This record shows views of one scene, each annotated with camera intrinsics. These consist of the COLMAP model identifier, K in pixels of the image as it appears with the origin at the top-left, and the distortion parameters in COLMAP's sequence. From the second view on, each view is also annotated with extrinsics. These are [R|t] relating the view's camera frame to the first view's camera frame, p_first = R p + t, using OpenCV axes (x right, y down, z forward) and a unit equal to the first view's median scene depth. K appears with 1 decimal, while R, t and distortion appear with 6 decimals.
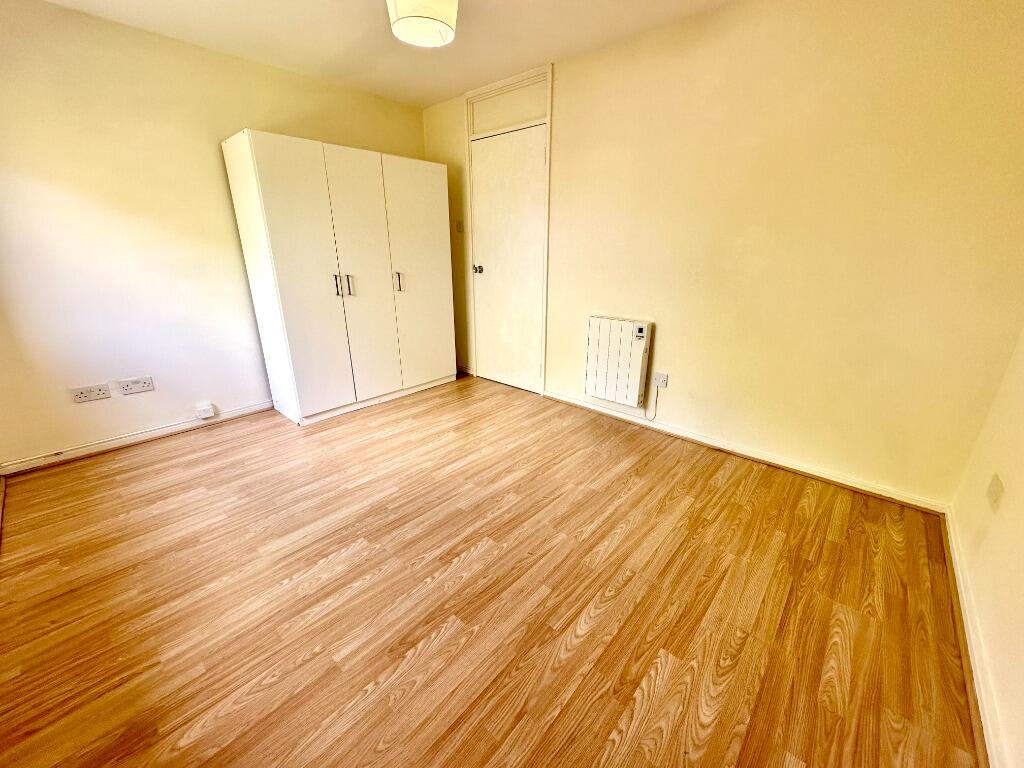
lens RADIAL K [[409.6, 0, 512.0], [0, 409.6, 381.7], [0, 0, 1]] dist [-0.000292, 0.000291]
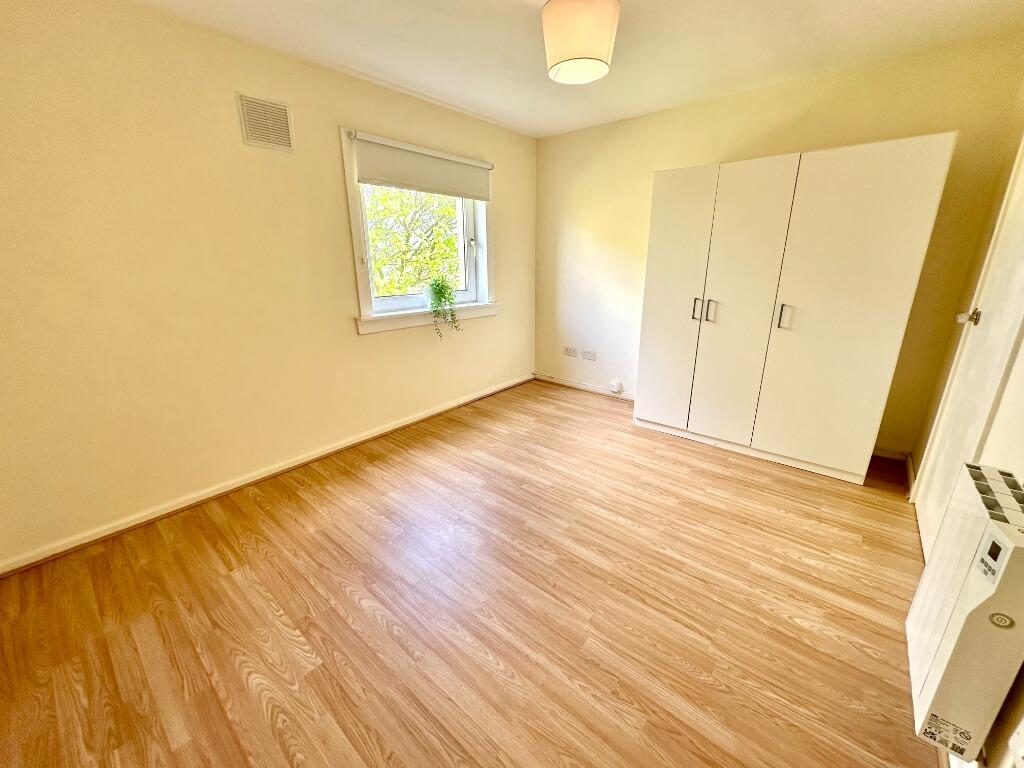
lens RADIAL K [[409.6, 0, 512.1], [0, 409.6, 384.3], [0, 0, 1]] dist [-0.000292, 0.000291]
pose [[0.019588, 0.294125, -0.955566, 0.717035], [-0.308508, 0.910889, 0.274050, -0.268760], [0.951020, 0.289432, 0.108582, 0.699552]]
